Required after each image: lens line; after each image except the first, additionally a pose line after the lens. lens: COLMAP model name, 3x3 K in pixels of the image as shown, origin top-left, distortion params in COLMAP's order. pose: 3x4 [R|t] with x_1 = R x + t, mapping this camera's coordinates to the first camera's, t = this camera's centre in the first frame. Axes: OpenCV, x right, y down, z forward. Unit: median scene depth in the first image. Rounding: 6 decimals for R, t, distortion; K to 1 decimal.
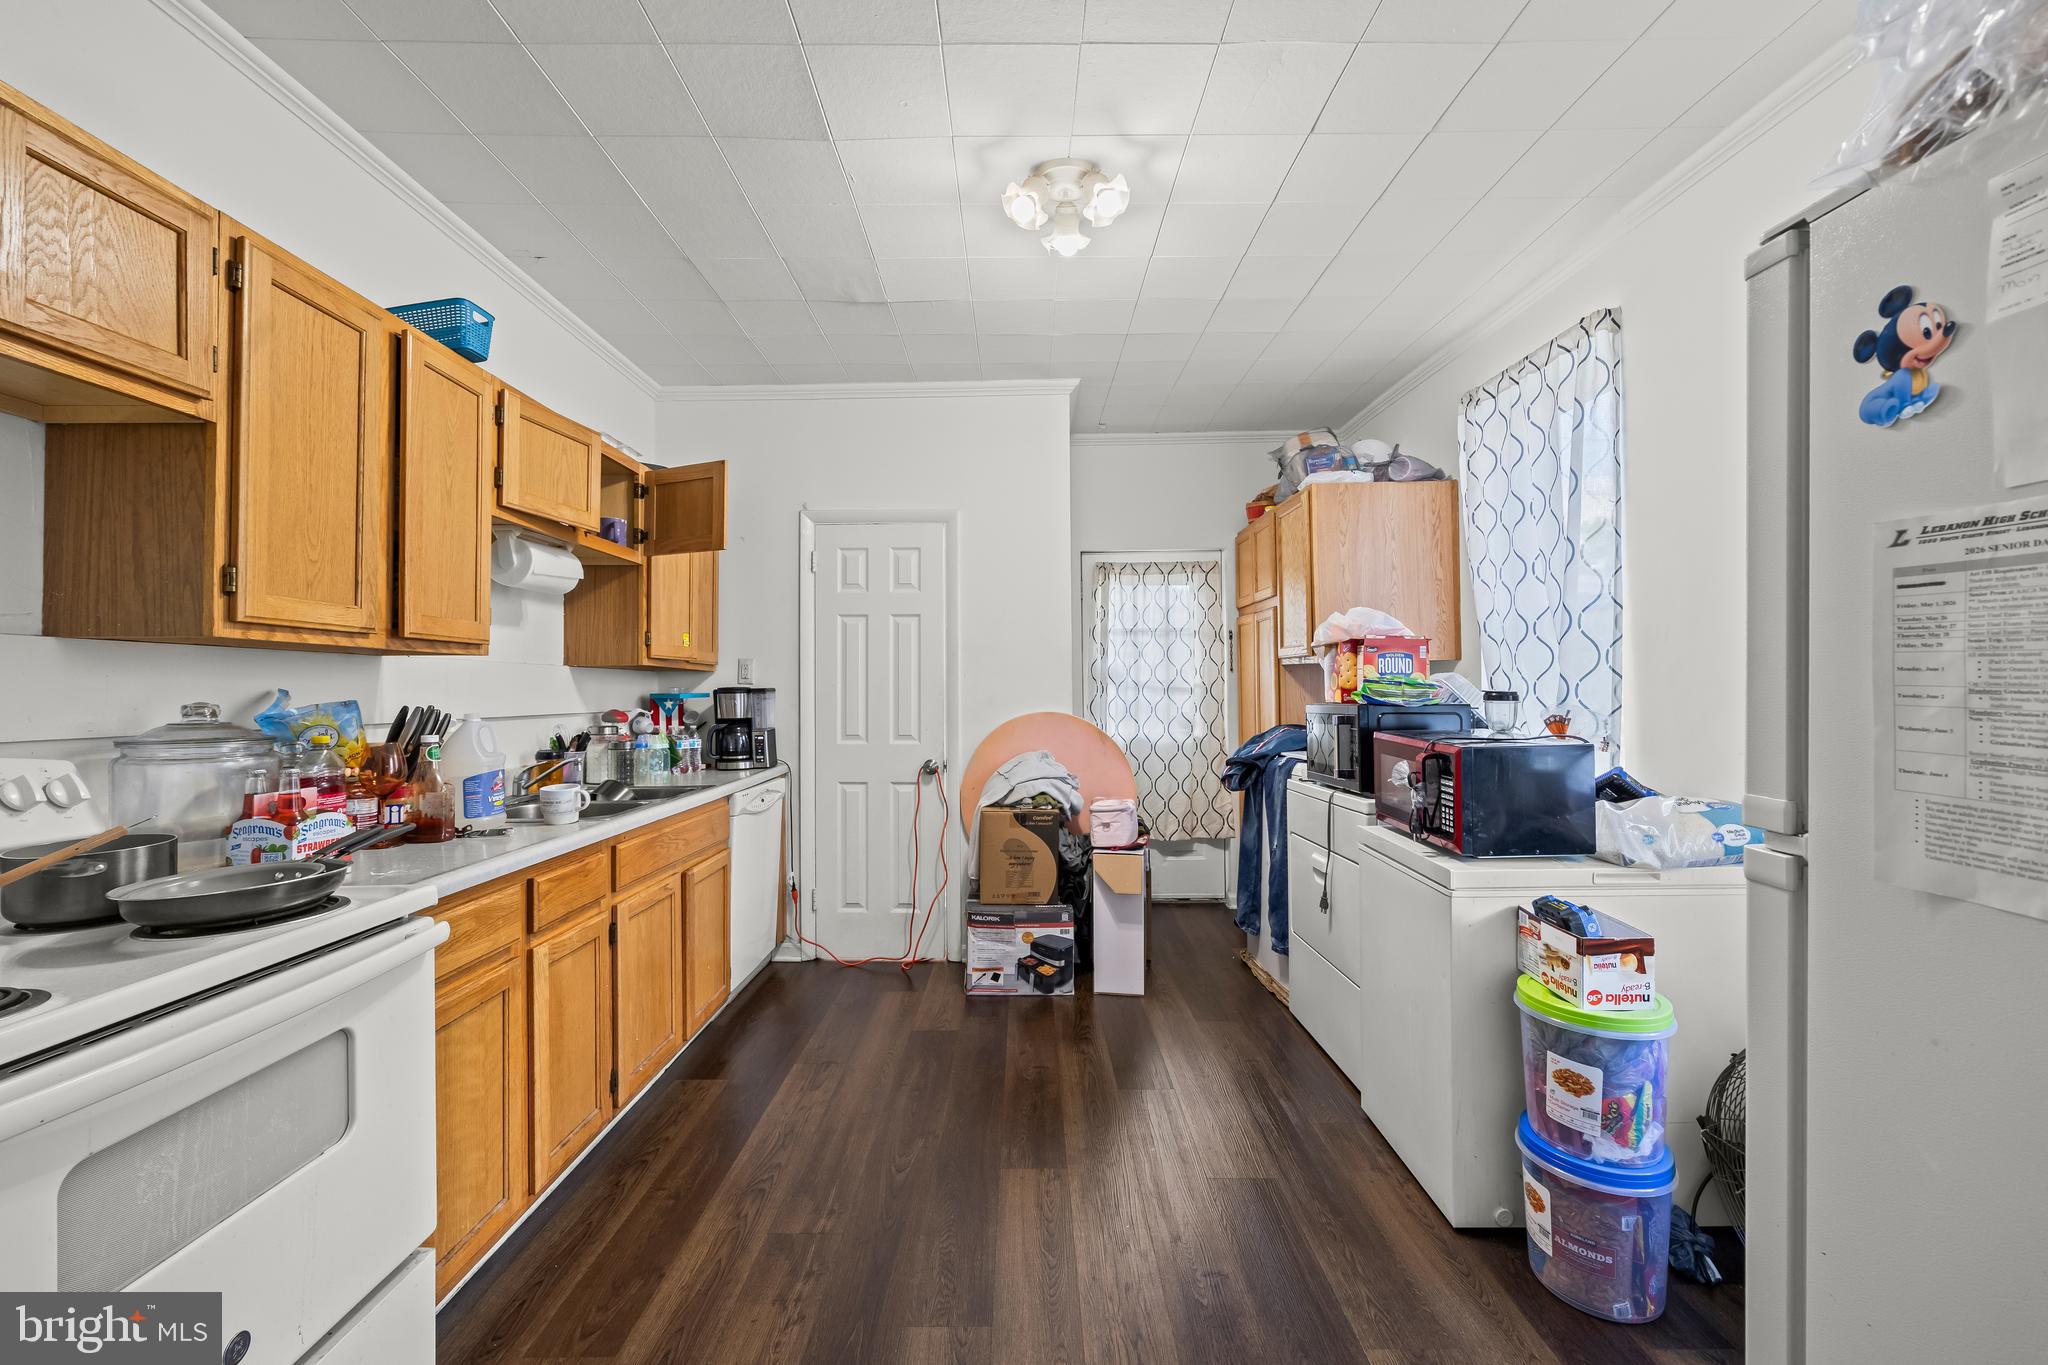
lens RADIAL K [[817.5, 0, 1011.0], [0, 817.5, 682.3], [0, 0, 1]] dist [-0.004005, 0.000714]
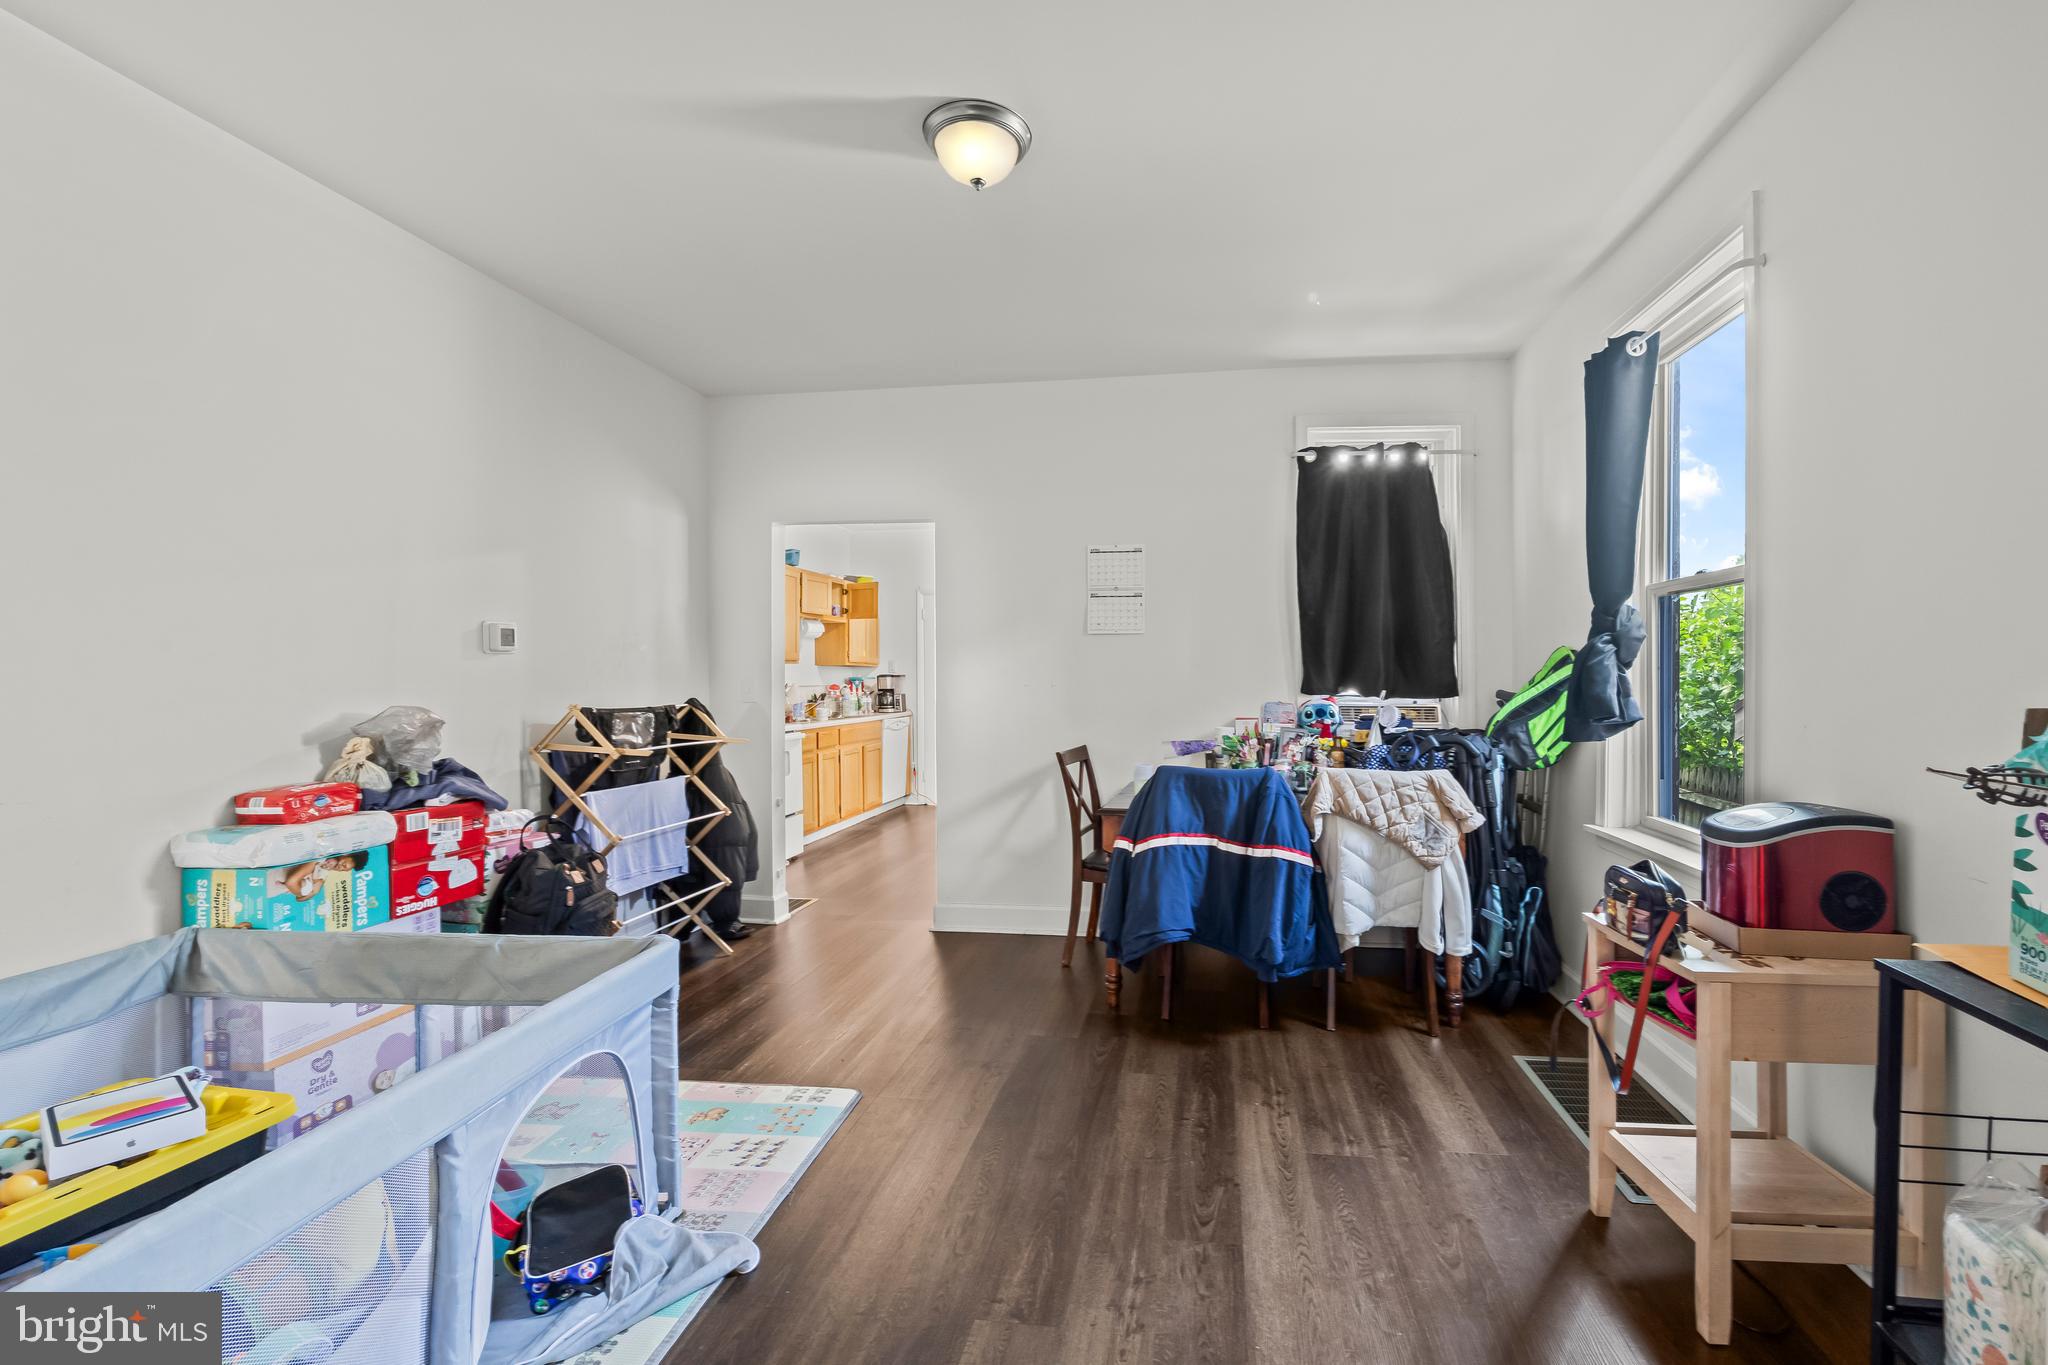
lens RADIAL K [[860.9, 0, 1110.5], [0, 860.9, 681.2], [0, 0, 1]] dist [0.000458, 0.000301]
pose [[0.994182, -0.001109, -0.107710, 0.560793], [0.002313, 0.999936, 0.011058, 0.000666], [0.107691, -0.011243, 0.994121, -1.355275]]
